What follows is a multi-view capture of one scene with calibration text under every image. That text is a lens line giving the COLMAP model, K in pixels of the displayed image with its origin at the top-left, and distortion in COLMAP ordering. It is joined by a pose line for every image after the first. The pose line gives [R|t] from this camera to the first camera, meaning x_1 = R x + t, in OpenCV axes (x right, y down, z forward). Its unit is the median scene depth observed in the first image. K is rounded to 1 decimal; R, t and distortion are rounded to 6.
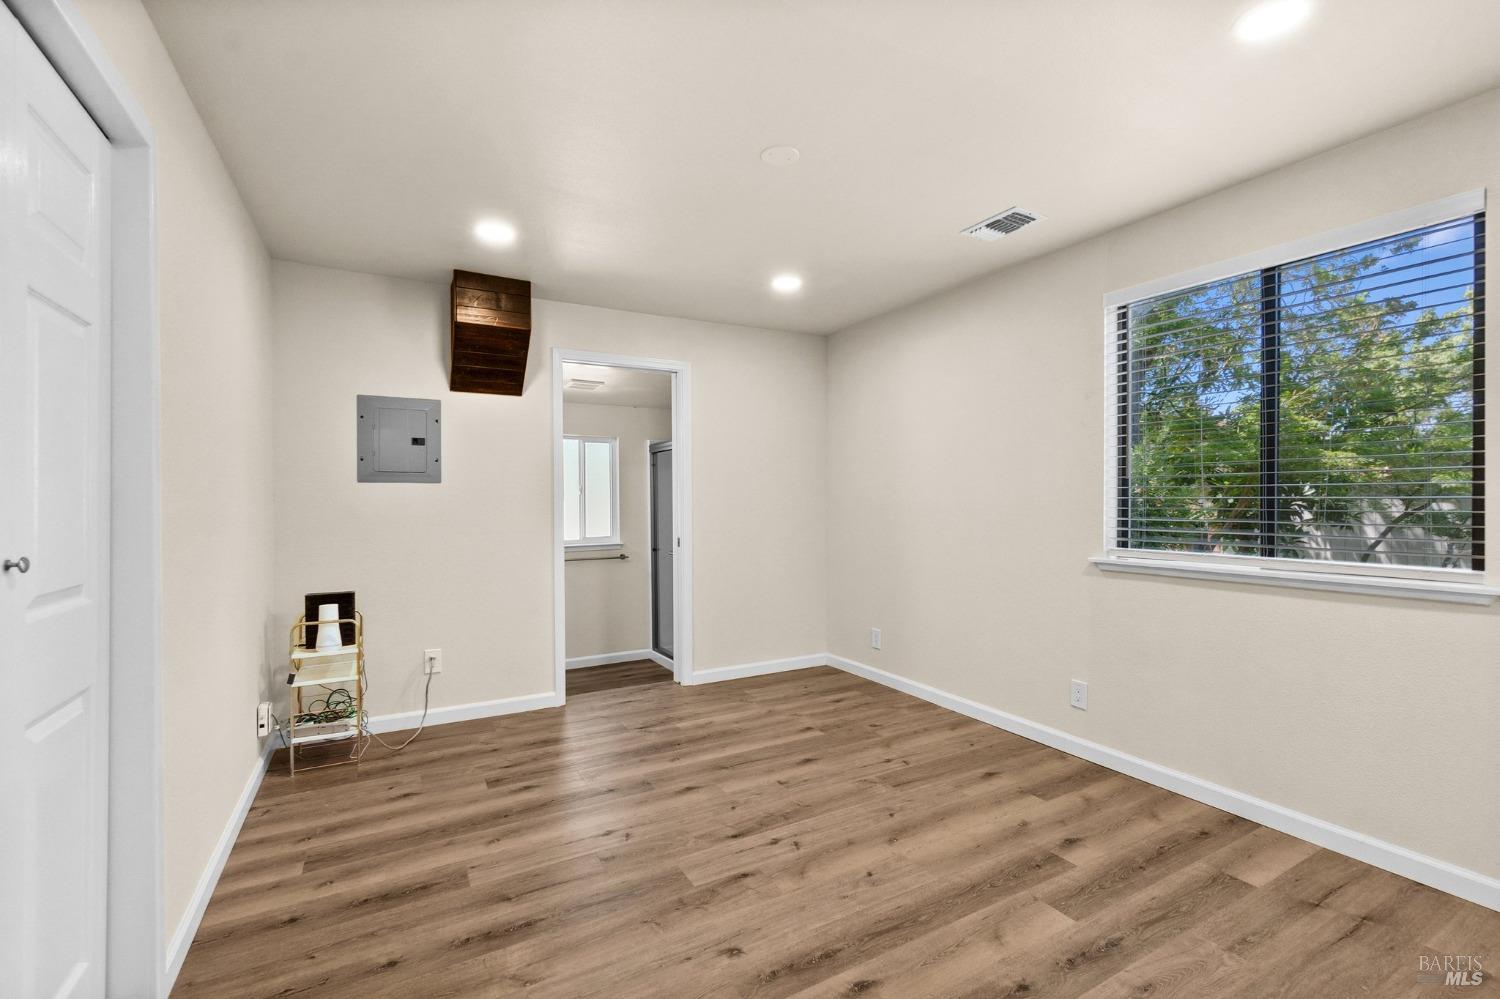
lens RADIAL K [[663.1, 0, 759.7], [0, 663.1, 501.7], [0, 0, 1]] dist [-0.002554, -0.000075]
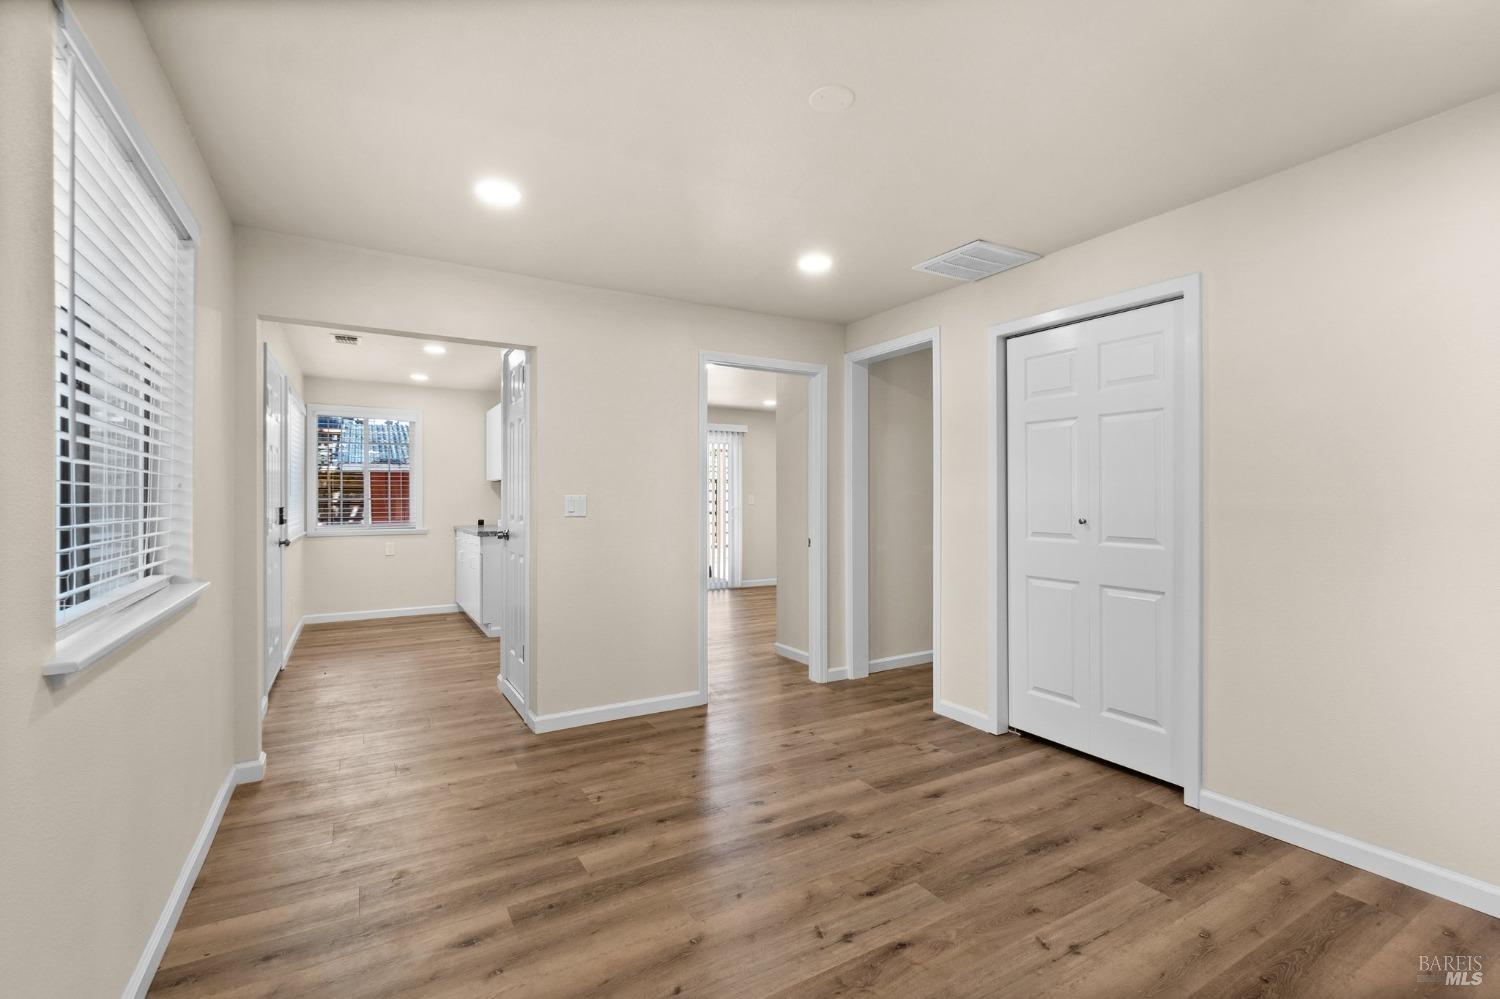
lens RADIAL K [[663.1, 0, 759.7], [0, 663.1, 501.7], [0, 0, 1]] dist [-0.002554, -0.000075]
pose [[-0.999714, 0.005742, -0.023219, 0.153799], [0.005373, 0.999859, 0.015912, -0.017301], [0.023307, 0.015783, -0.999604, 1.922431]]
